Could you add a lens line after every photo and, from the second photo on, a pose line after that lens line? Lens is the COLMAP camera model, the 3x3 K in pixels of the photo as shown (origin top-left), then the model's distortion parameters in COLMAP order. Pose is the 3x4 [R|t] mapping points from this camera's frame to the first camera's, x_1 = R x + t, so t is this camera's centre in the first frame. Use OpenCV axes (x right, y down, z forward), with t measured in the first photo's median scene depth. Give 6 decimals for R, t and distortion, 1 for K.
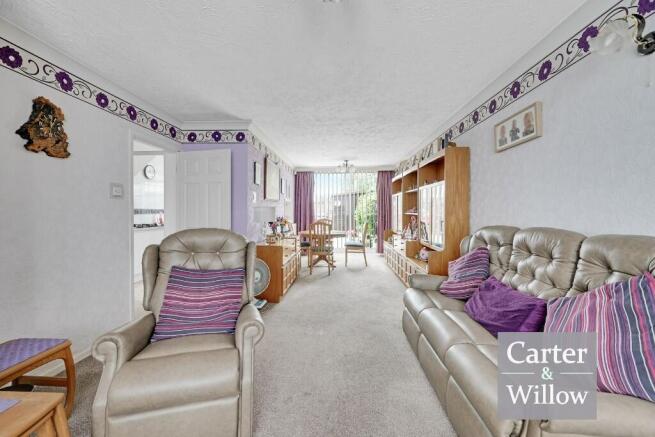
lens RADIAL K [[326.0, 0, 327.5], [0, 326.0, 218.5], [0, 0, 1]] dist [0.000234, 0.000076]
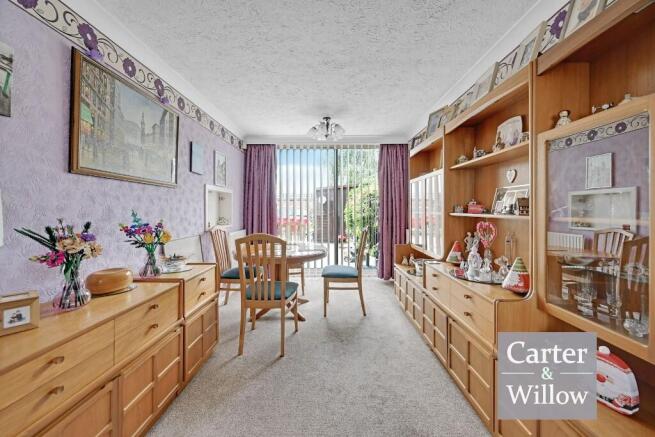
lens RADIAL K [[326.0, 0, 327.5], [0, 326.0, 218.5], [0, 0, 1]] dist [0.000234, 0.000076]
pose [[0.999573, 0.000994, 0.029199, 0.040691], [-0.001066, 0.999996, 0.002454, -0.007400], [-0.029196, -0.002484, 0.999571, 0.430982]]
